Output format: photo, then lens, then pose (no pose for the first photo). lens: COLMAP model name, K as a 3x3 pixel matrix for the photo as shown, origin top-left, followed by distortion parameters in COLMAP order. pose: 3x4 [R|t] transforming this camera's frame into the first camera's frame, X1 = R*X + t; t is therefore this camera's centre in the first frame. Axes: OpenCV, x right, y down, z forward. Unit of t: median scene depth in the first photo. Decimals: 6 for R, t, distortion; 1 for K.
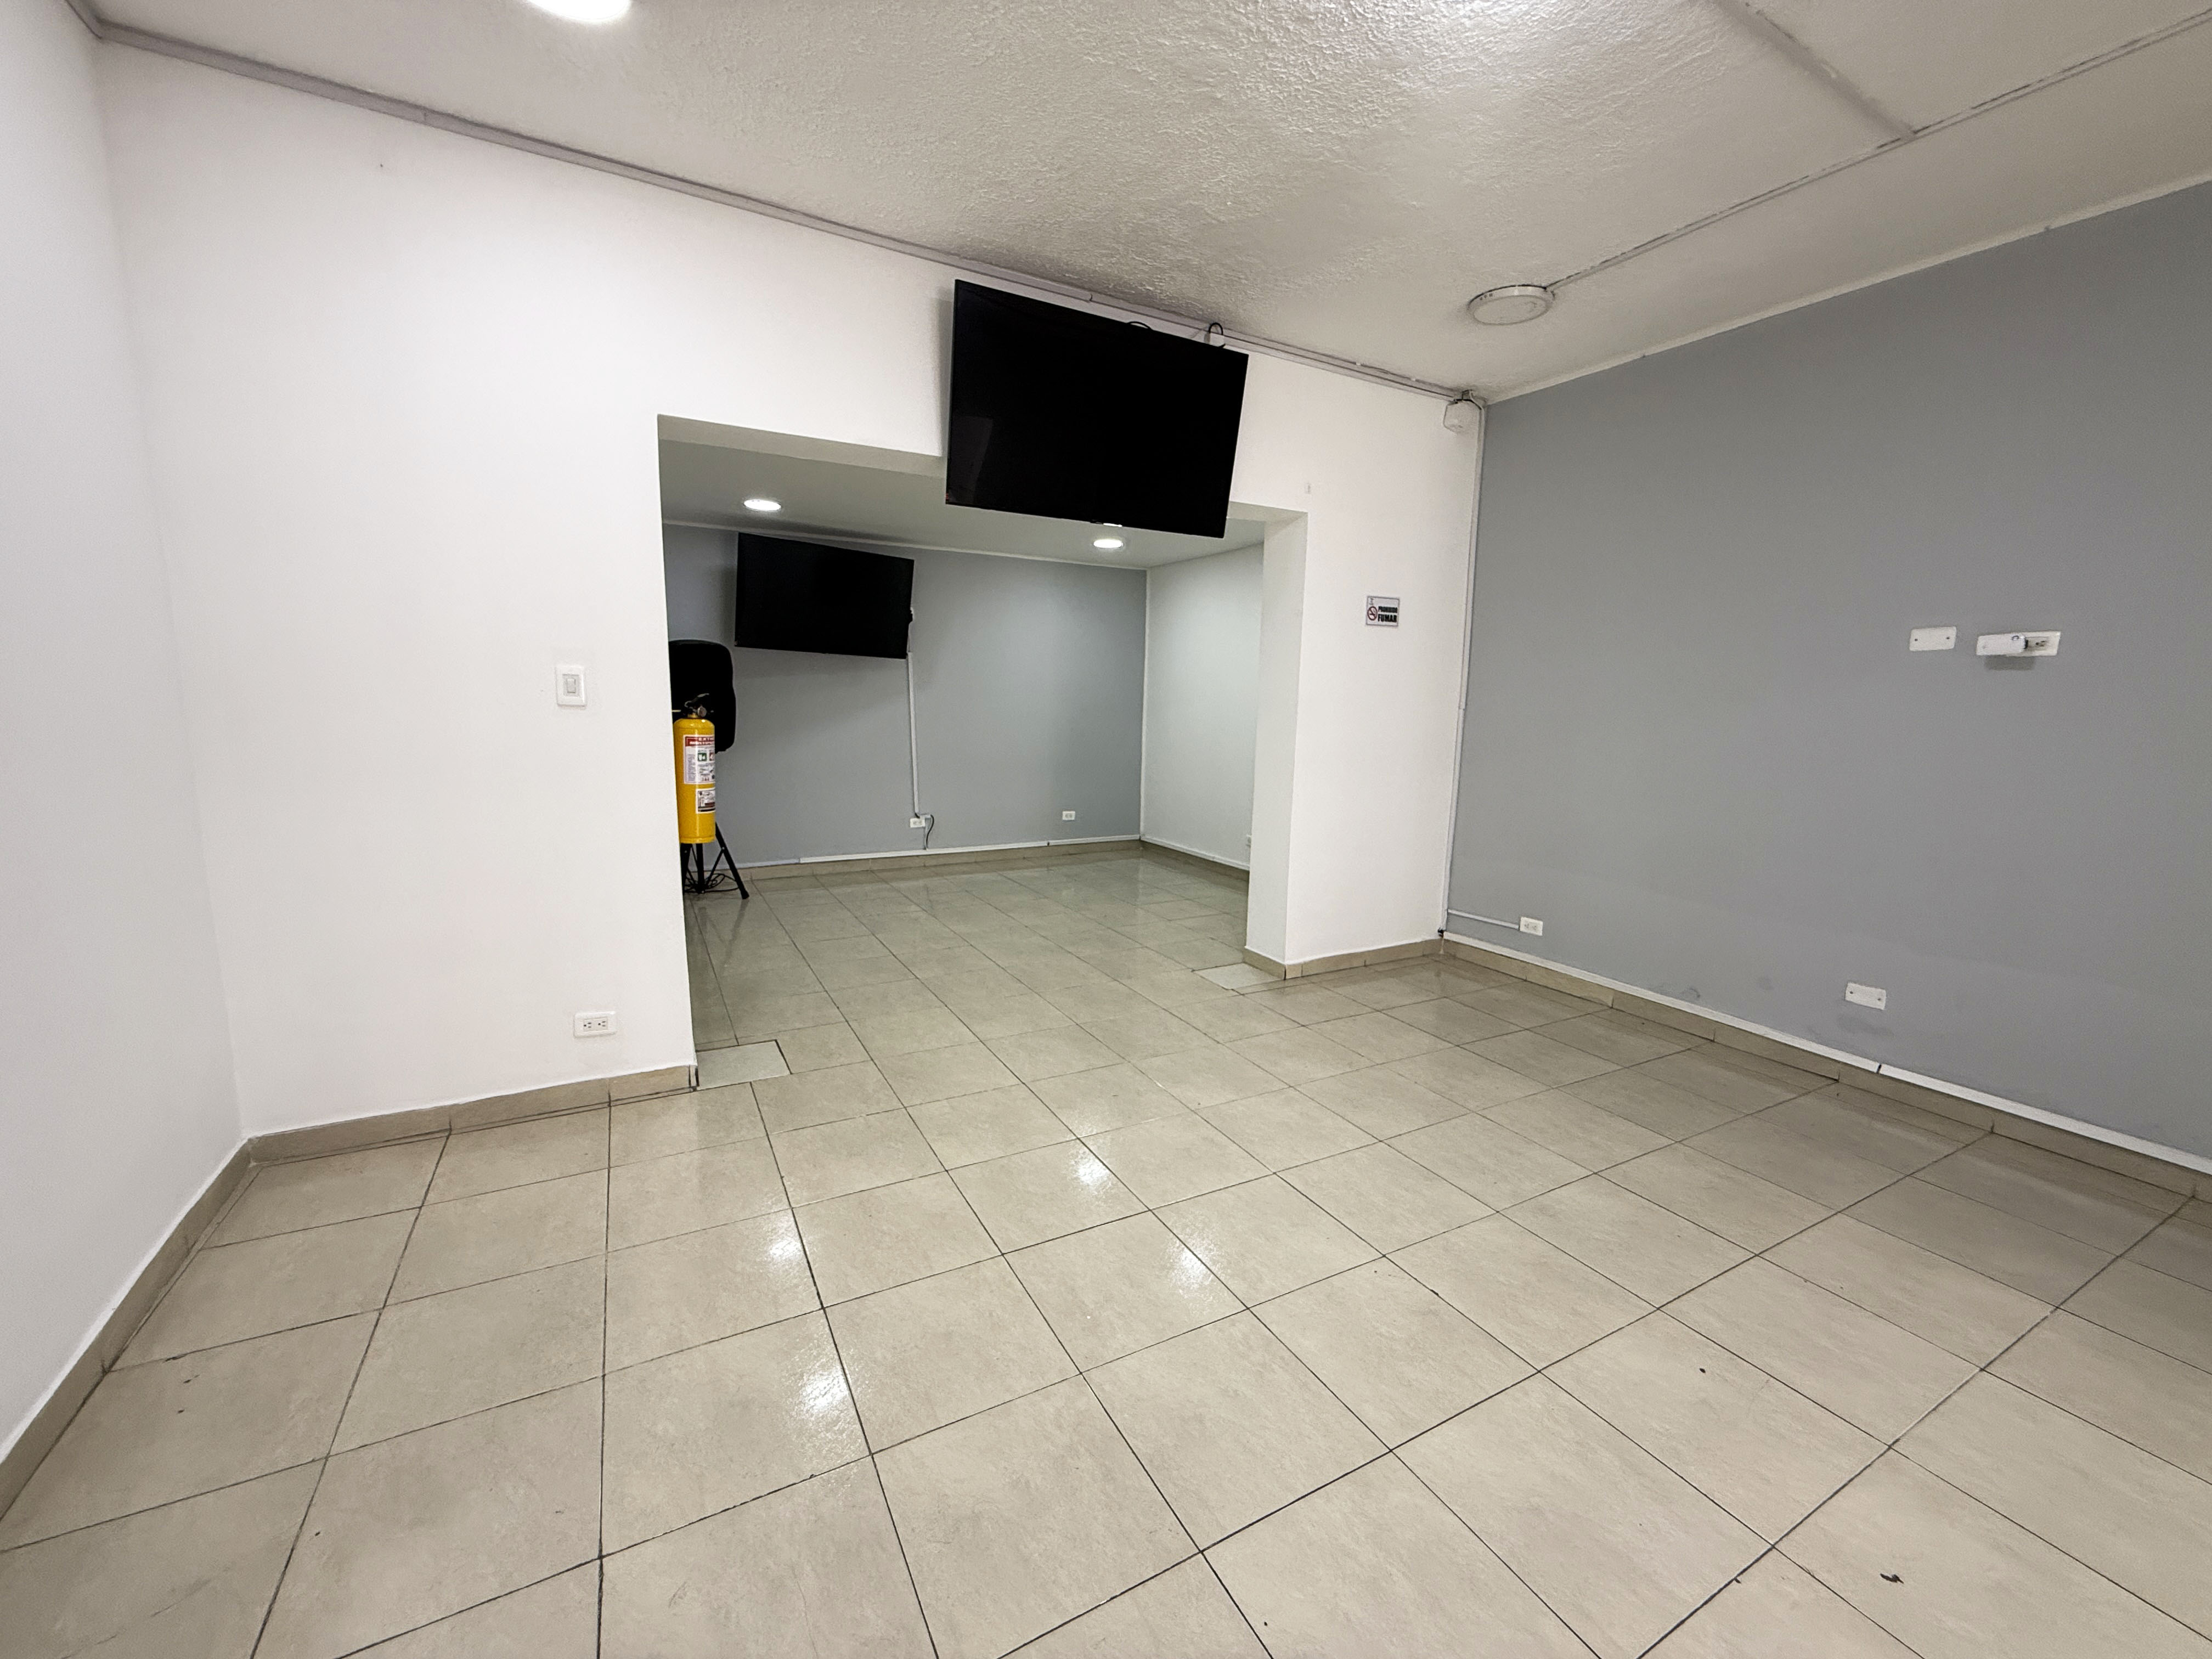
lens RADIAL K [[880.9, 0, 1101.7], [0, 880.9, 830.0], [0, 0, 1]] dist [-0.000786, -0.000125]
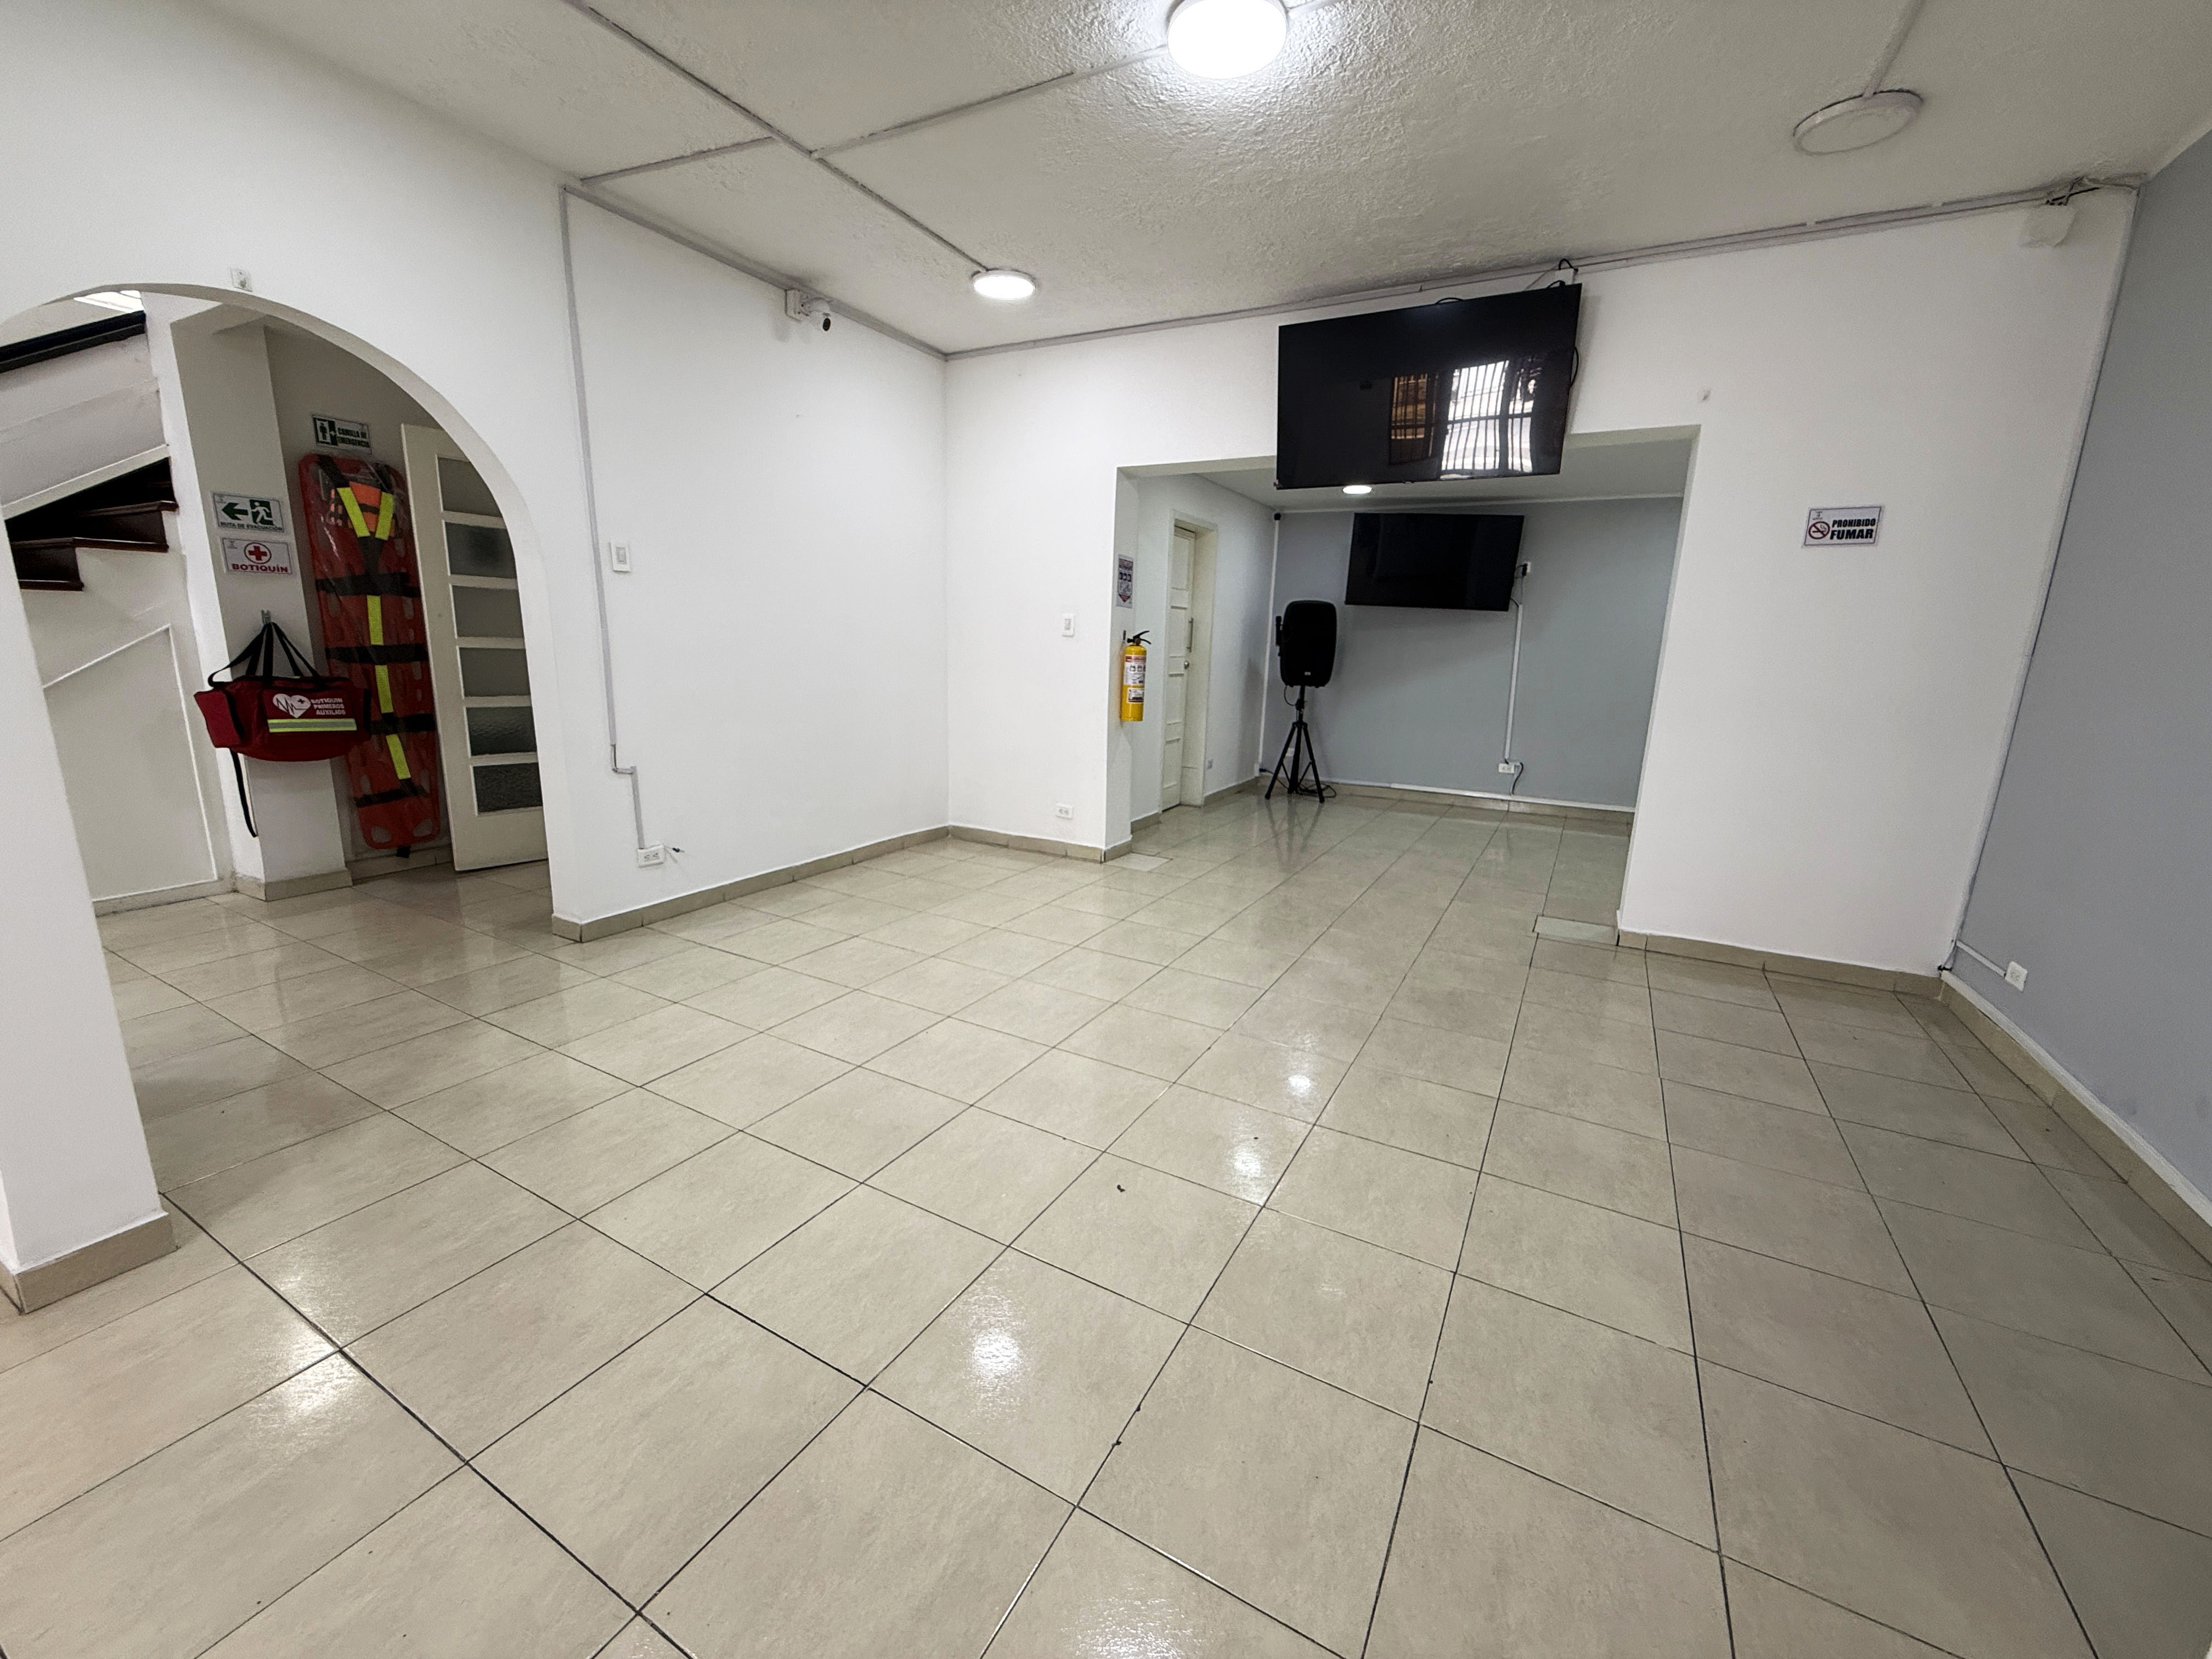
lens RADIAL K [[880.9, 0, 1101.7], [0, 880.9, 830.0], [0, 0, 1]] dist [-0.000786, -0.000125]
pose [[0.536551, 0.174592, -0.825609, 0.673636], [-0.146942, 0.982747, 0.112327, 0.027548], [0.830976, 0.061047, 0.552949, 0.034226]]
